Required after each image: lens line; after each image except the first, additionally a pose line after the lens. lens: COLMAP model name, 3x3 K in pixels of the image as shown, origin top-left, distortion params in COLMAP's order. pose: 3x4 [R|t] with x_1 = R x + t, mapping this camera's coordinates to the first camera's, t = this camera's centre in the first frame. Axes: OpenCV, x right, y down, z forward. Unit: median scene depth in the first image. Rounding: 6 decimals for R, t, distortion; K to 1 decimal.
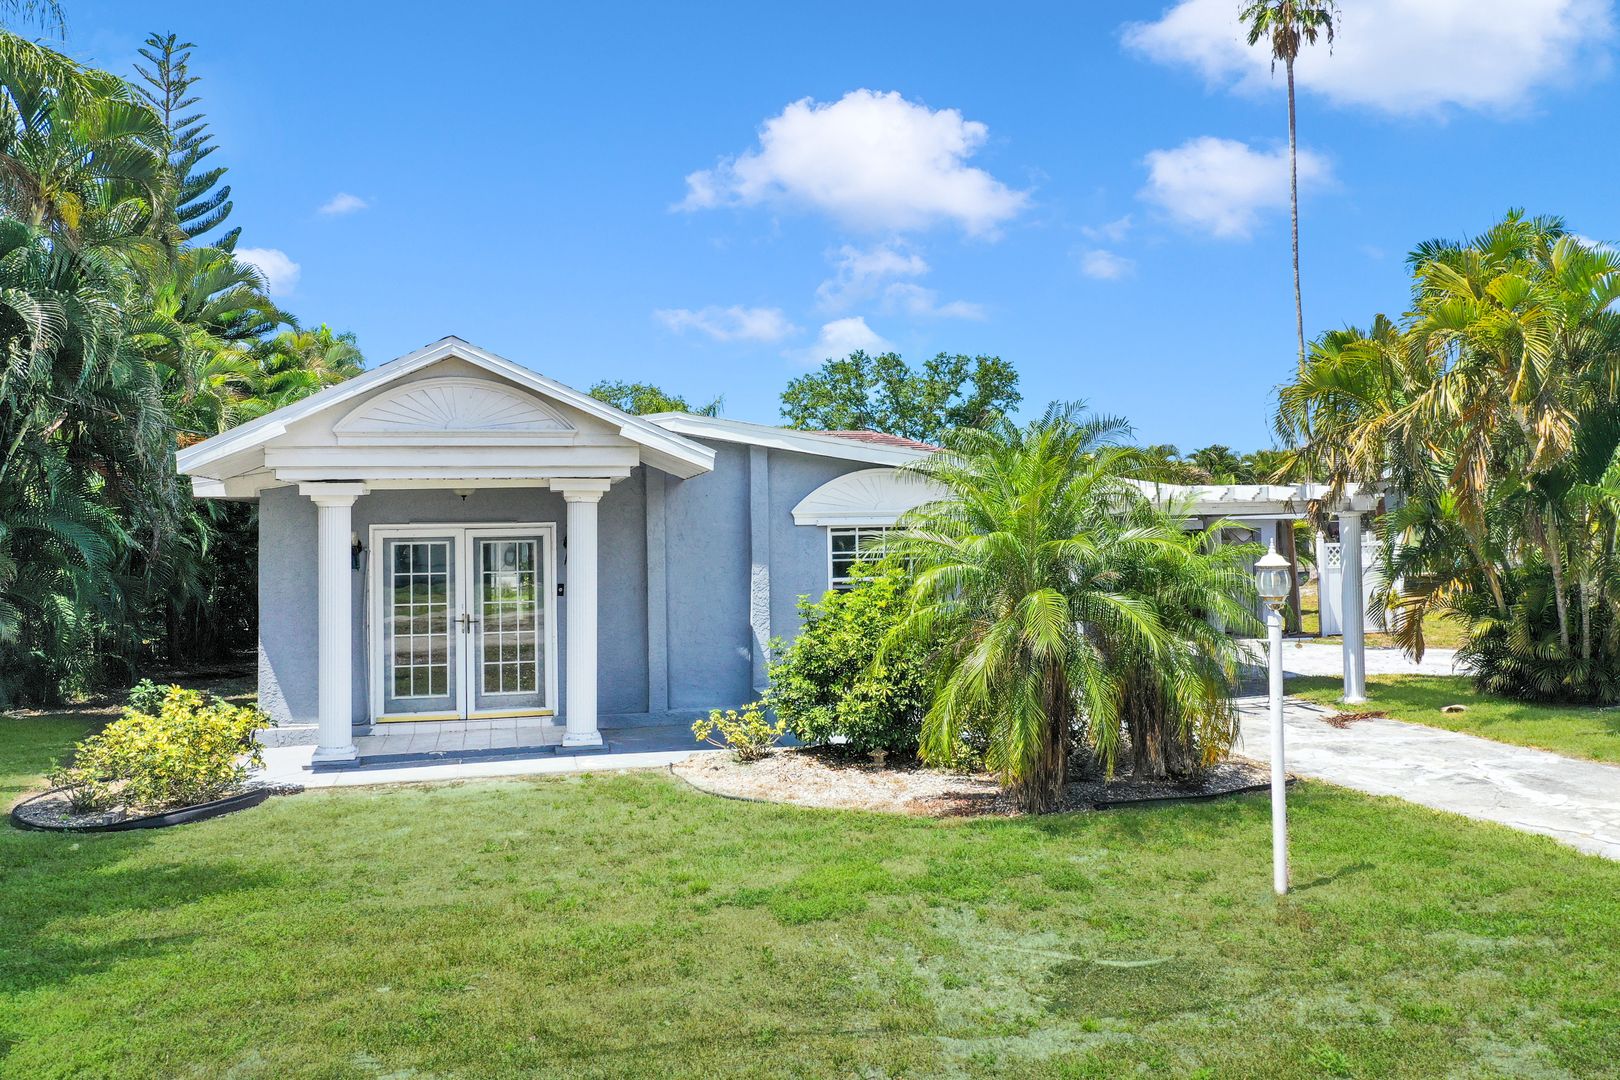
lens RADIAL K [[1300.4, 0, 712.1], [0, 1300.4, 488.6], [0, 0, 1]] dist [-0.009134, -0.004118]
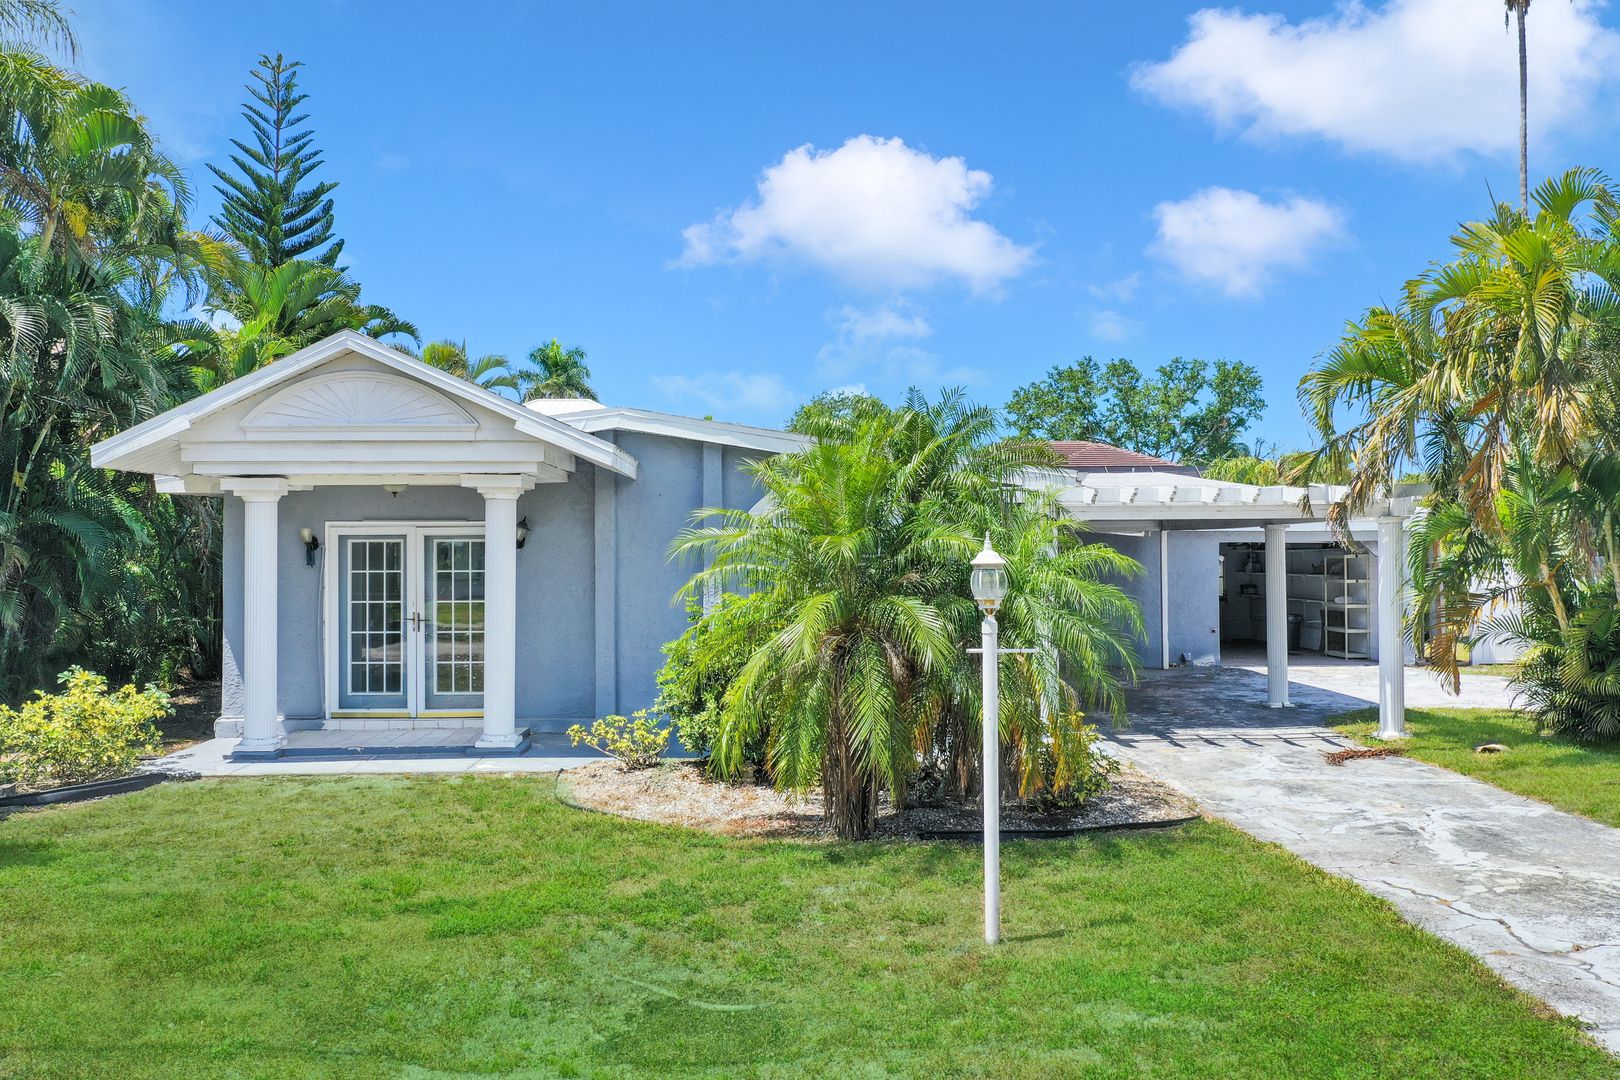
lens RADIAL K [[1300.4, 0, 812.6], [0, 1300.4, 537.6], [0, 0, 1]] dist [-0.009134, -0.004118]
pose [[0.980717, 0.009911, -0.195181, 0.301973], [-0.005534, 0.999721, 0.022957, 0.014622], [0.195354, -0.021434, 0.980498, 0.083951]]
